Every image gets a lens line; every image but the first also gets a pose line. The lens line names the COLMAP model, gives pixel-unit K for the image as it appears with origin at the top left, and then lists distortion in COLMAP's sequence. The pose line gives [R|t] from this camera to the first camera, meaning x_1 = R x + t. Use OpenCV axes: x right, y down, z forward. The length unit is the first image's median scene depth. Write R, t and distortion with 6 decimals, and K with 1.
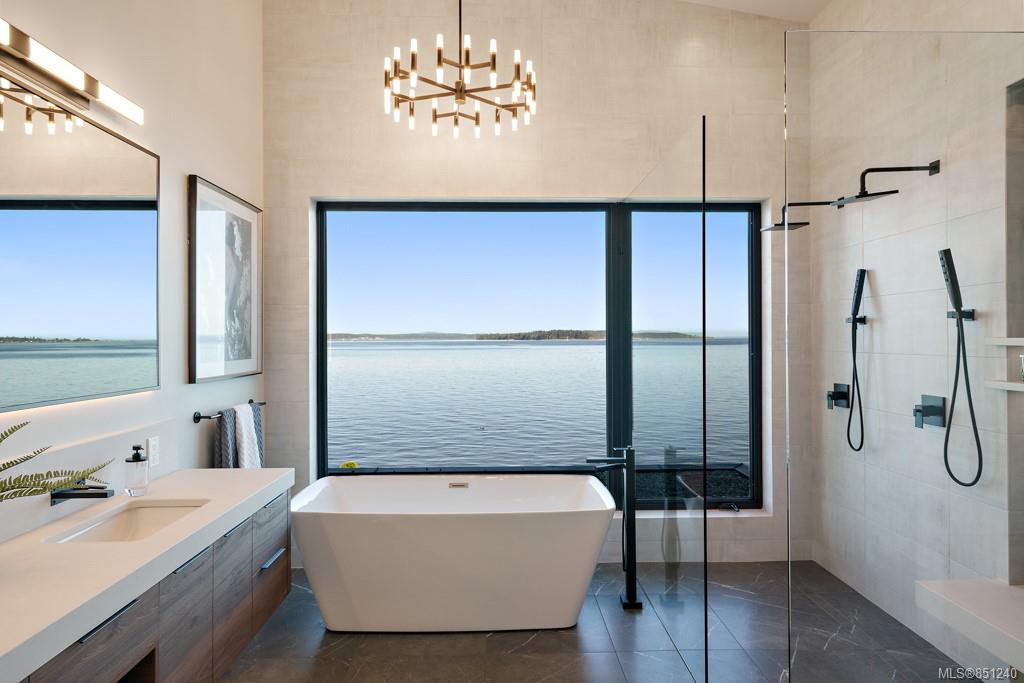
lens RADIAL K [[598.7, 0, 513.6], [0, 598.7, 334.2], [0, 0, 1]] dist [0.002675, 0.000879]
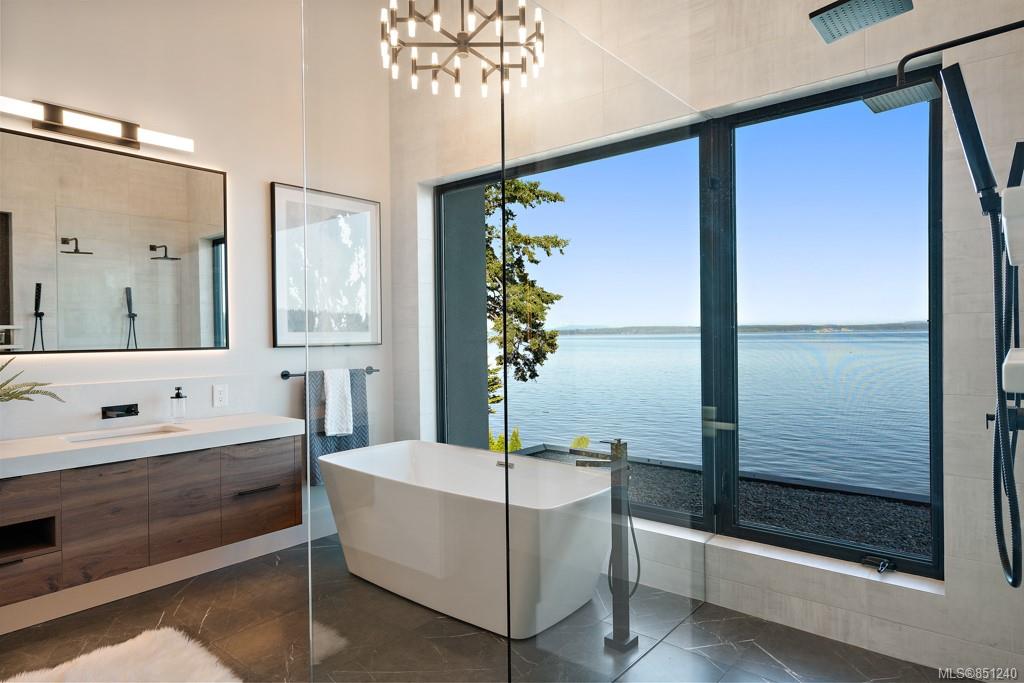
lens RADIAL K [[605.0, 0, 512.0], [0, 605.0, 341.5], [0, 0, 1]] dist [-0.000706, -0.000639]
pose [[0.747353, 0.003625, -0.664417, 0.661073], [0.012793, 0.999721, 0.019844, 0.049475], [0.664304, -0.023330, 0.747099, 0.365964]]
